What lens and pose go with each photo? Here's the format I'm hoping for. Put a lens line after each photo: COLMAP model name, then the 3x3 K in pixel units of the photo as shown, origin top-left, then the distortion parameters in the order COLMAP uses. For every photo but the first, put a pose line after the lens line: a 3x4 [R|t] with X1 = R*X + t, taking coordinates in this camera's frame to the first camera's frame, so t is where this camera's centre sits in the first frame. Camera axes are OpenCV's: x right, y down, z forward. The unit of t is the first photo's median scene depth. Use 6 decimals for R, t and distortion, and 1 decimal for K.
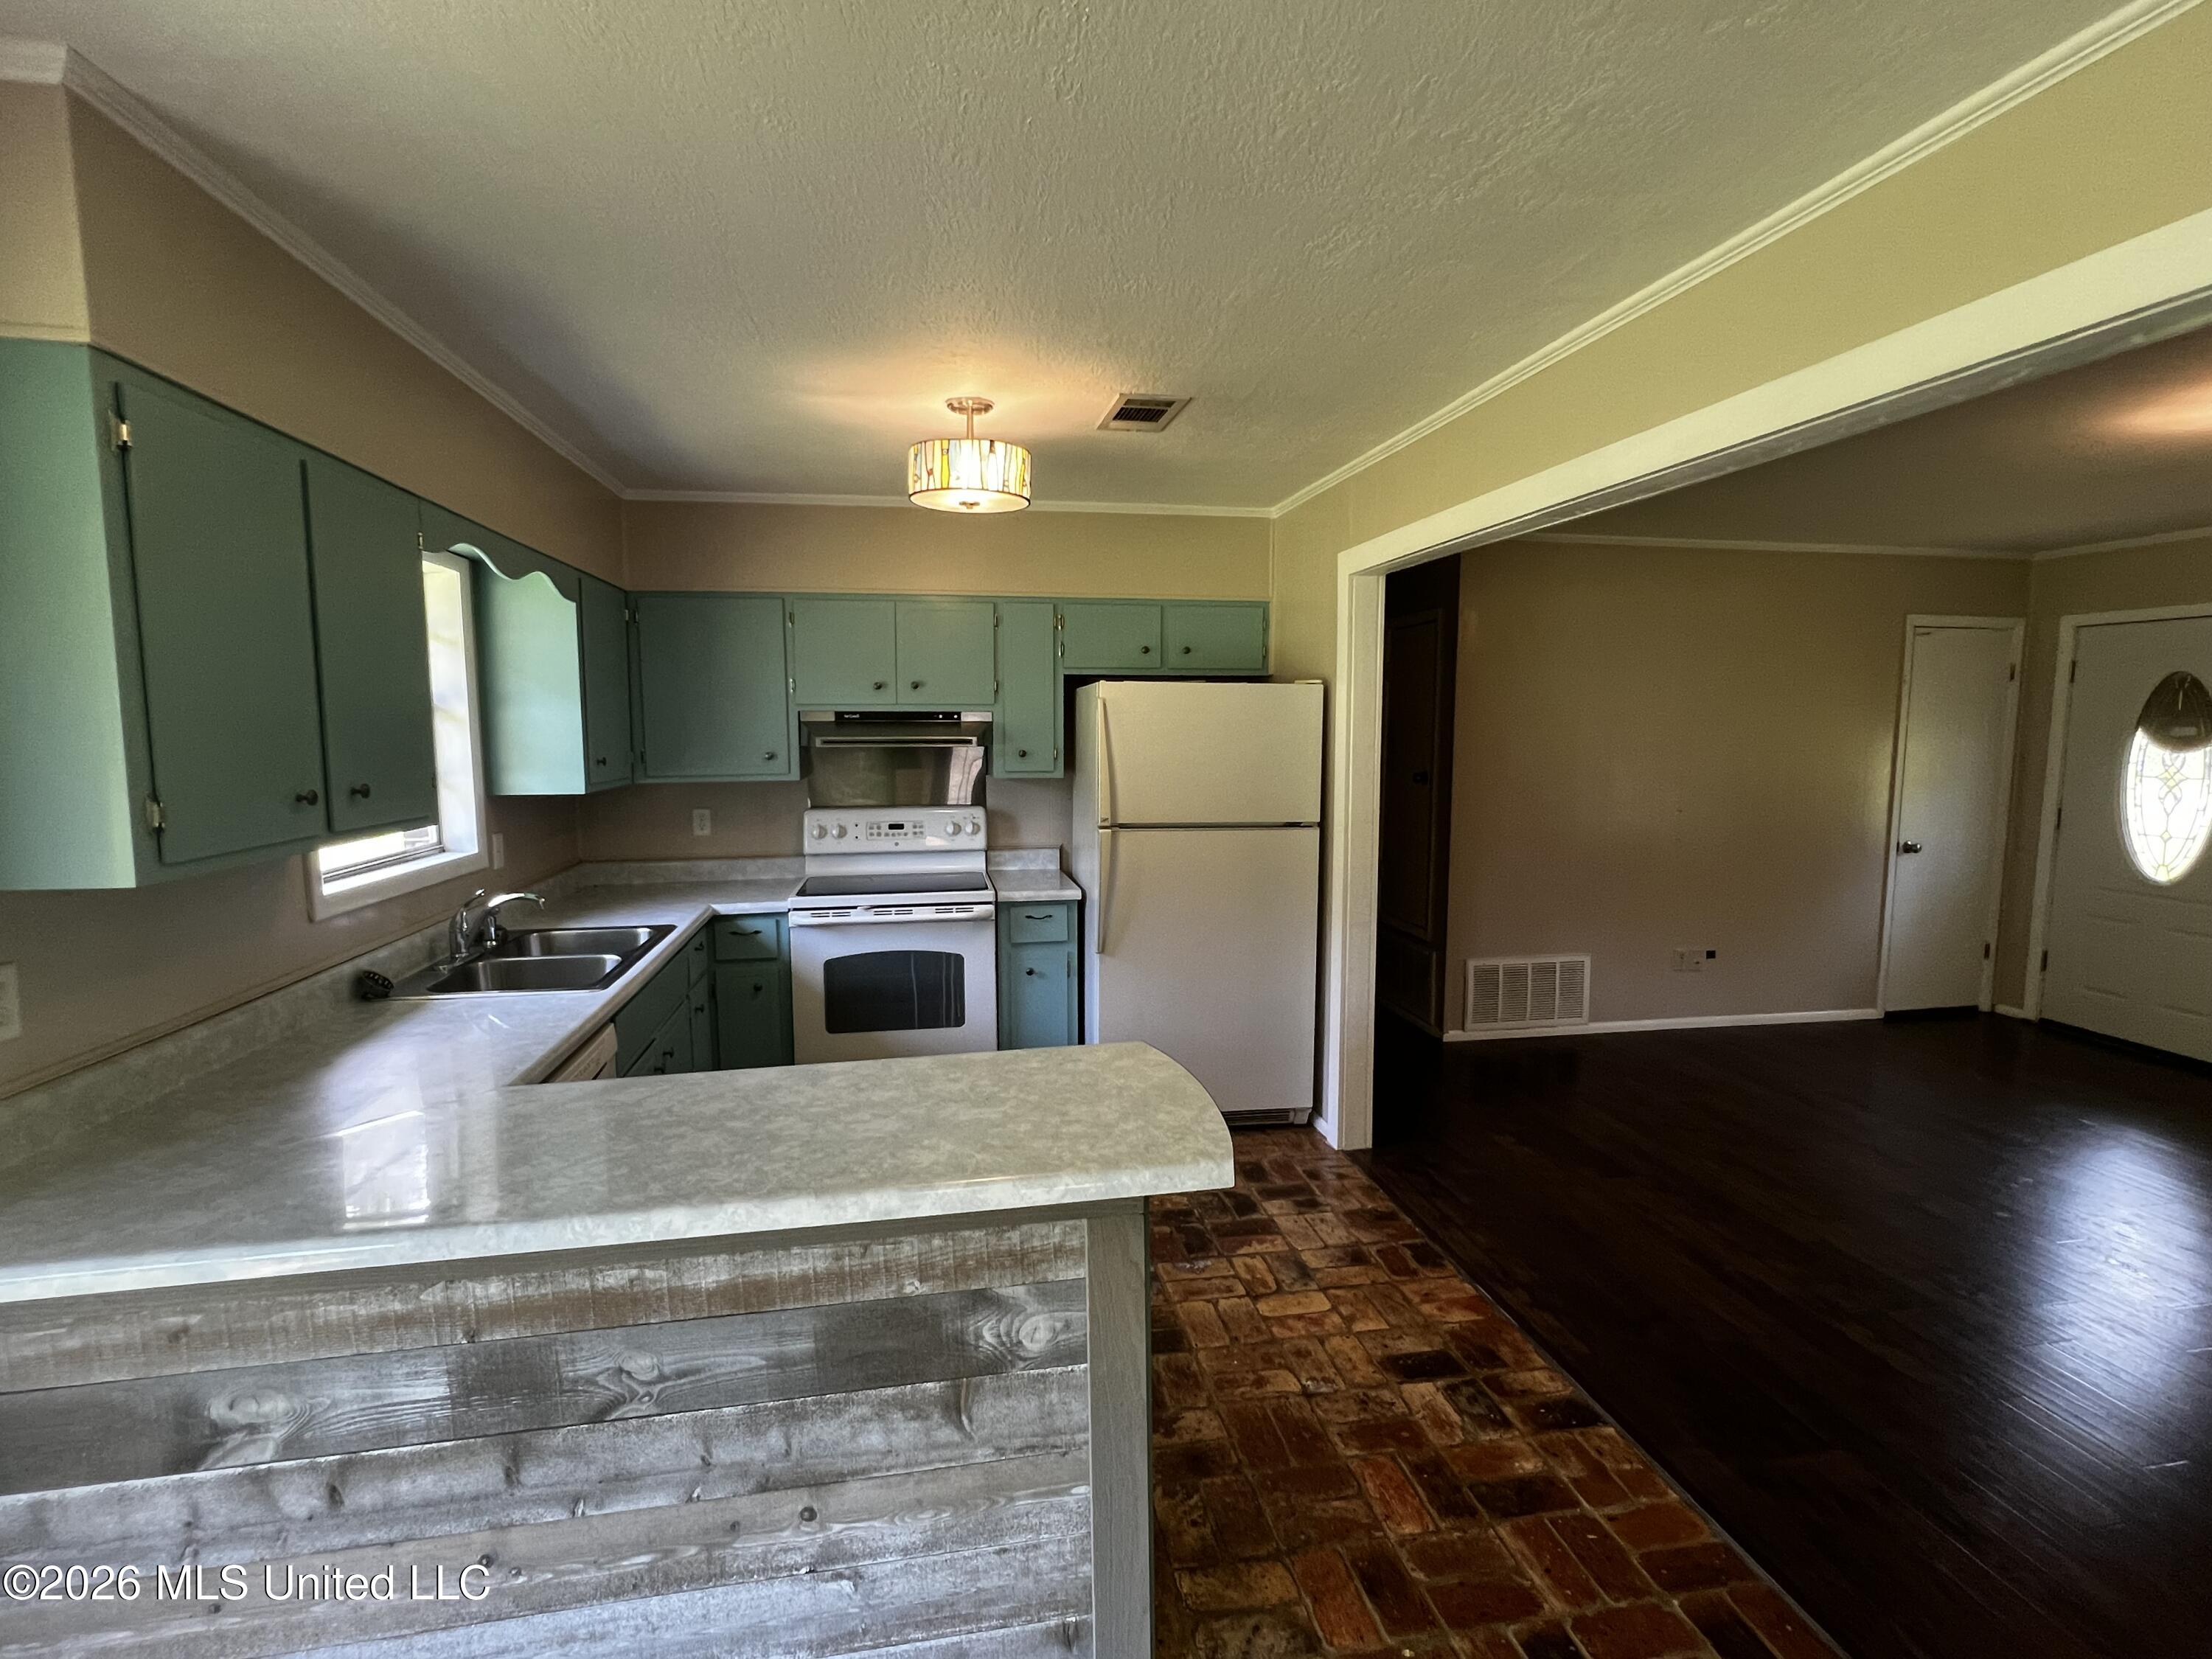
lens RADIAL K [[1032.7, 0, 1093.4], [0, 1032.7, 822.4], [0, 0, 1]] dist [-0.006330, 0.002755]
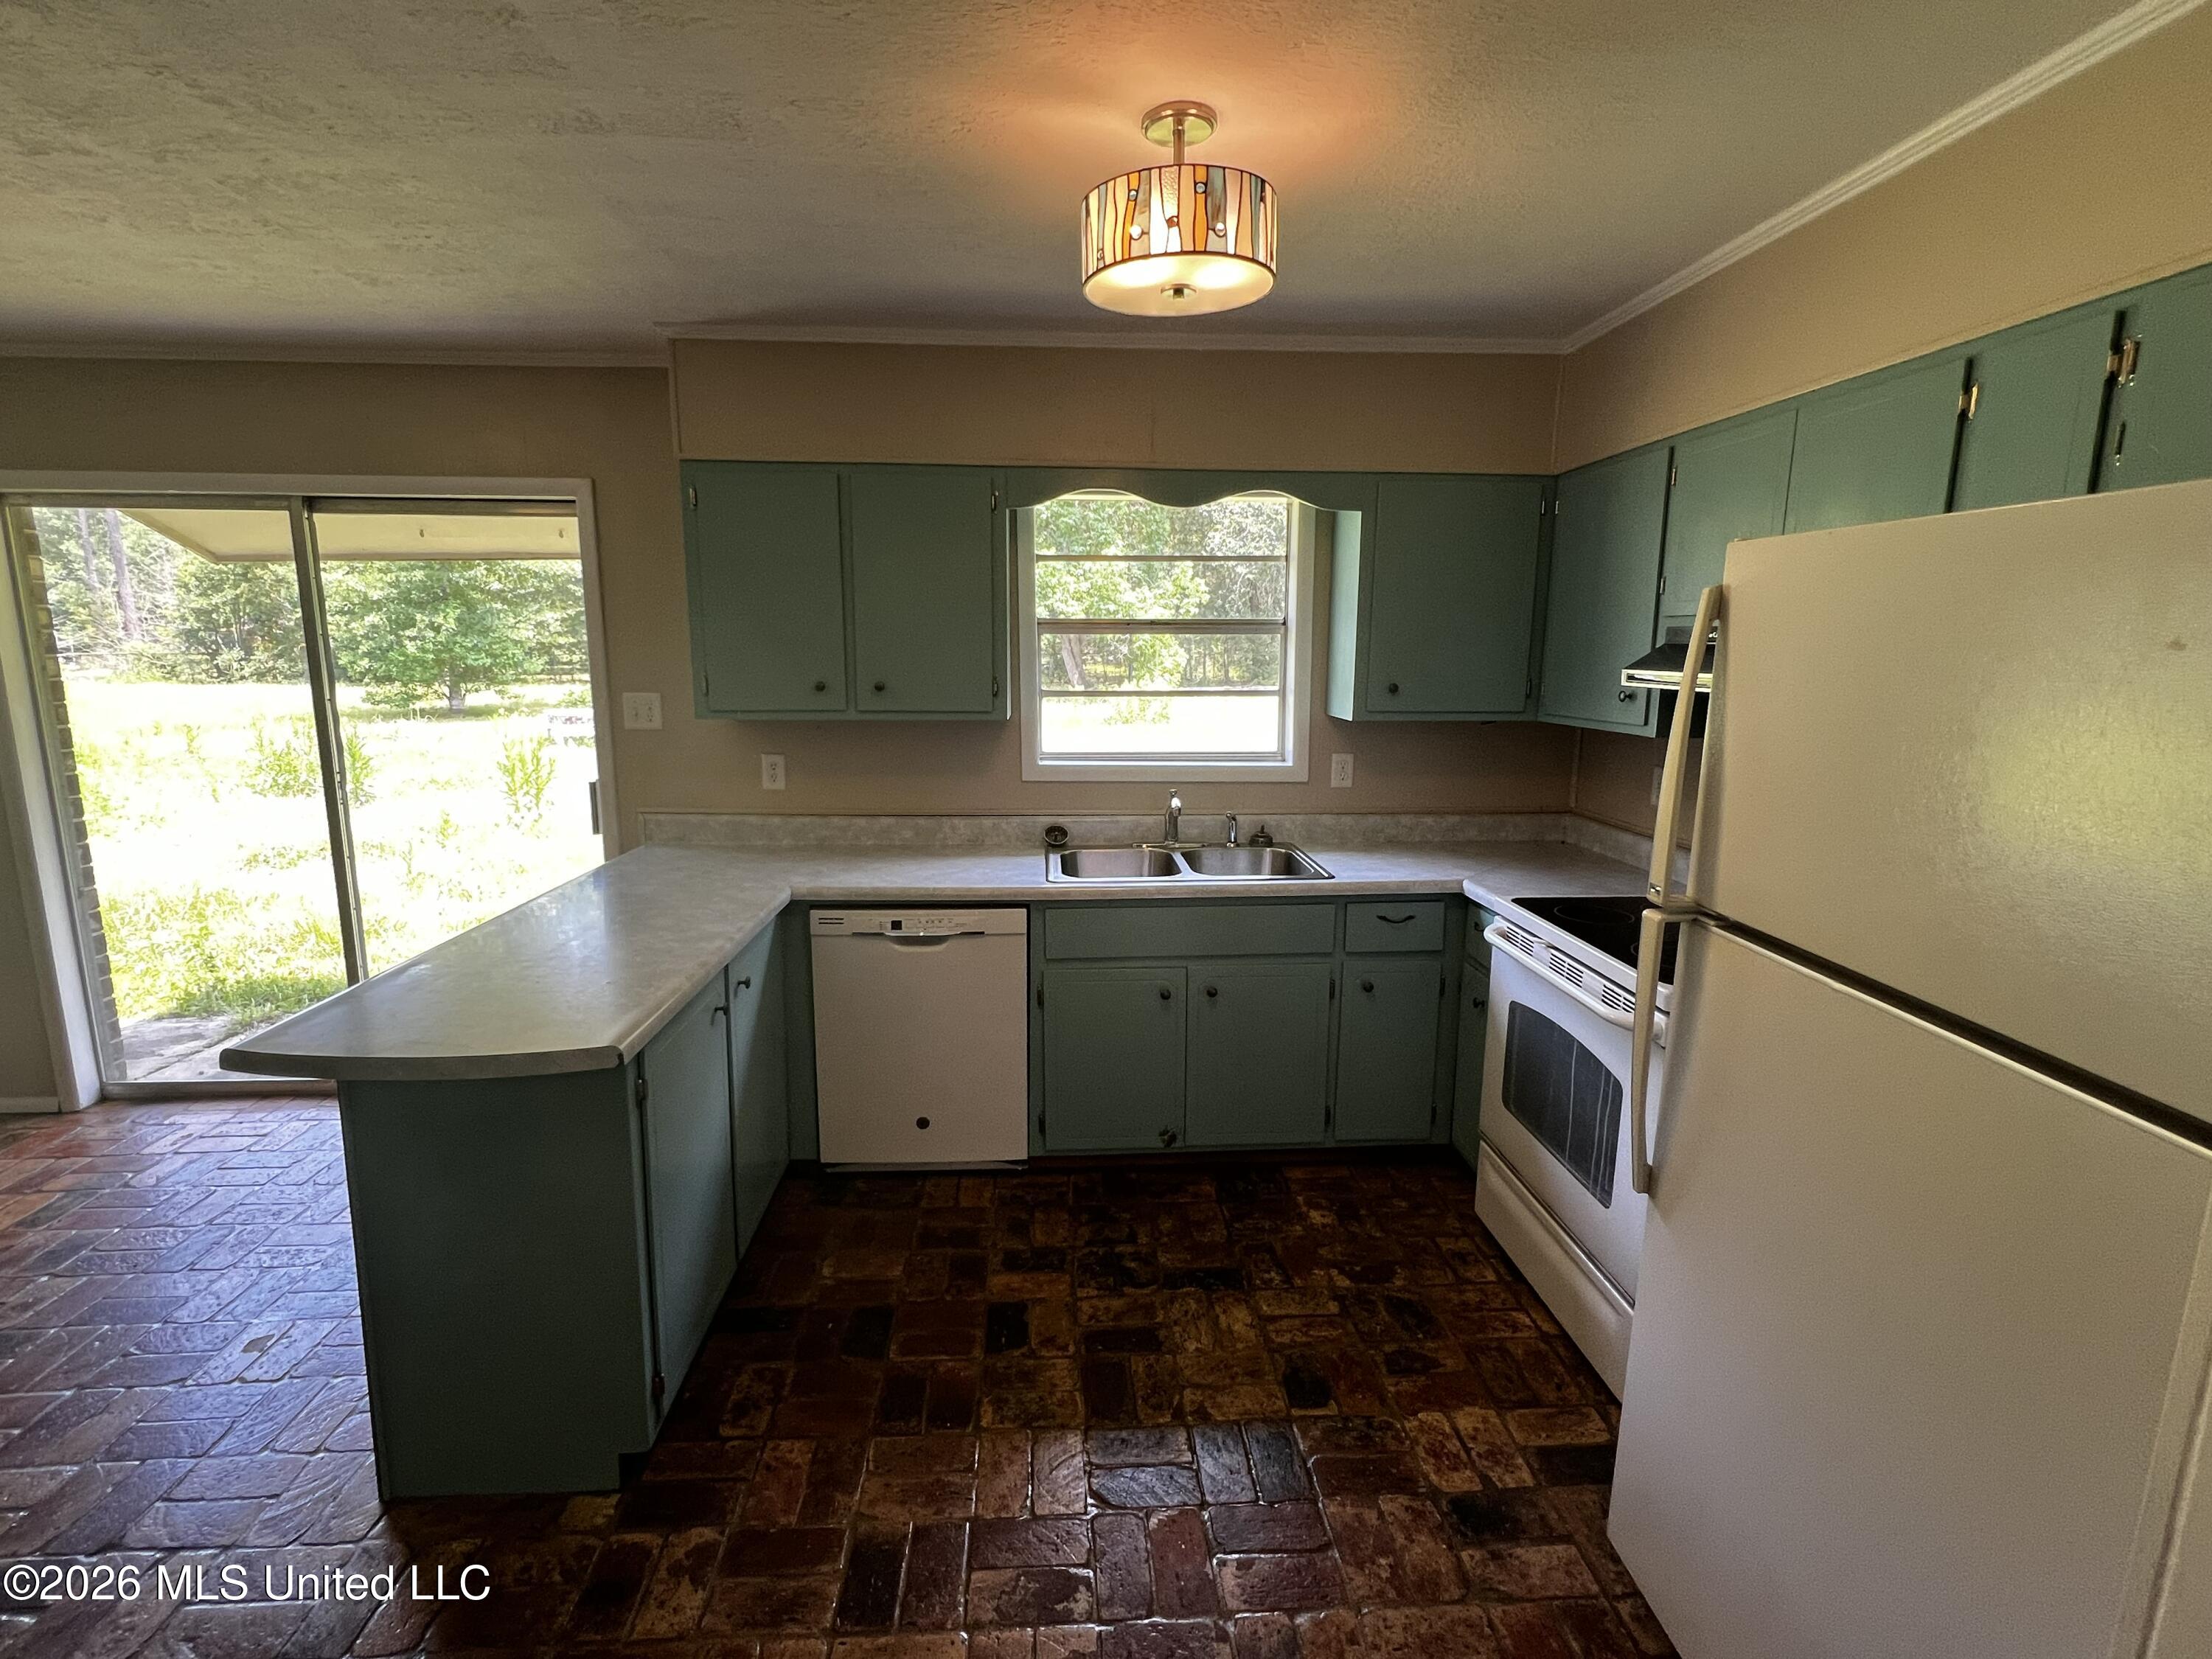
lens RADIAL K [[1032.7, 0, 1093.4], [0, 1032.7, 822.4], [0, 0, 1]] dist [-0.006330, 0.002755]
pose [[-0.114168, 0.173195, -0.978248, 0.681699], [-0.100847, 0.977579, 0.184847, -0.128086], [0.988330, 0.119757, -0.094142, 1.285349]]
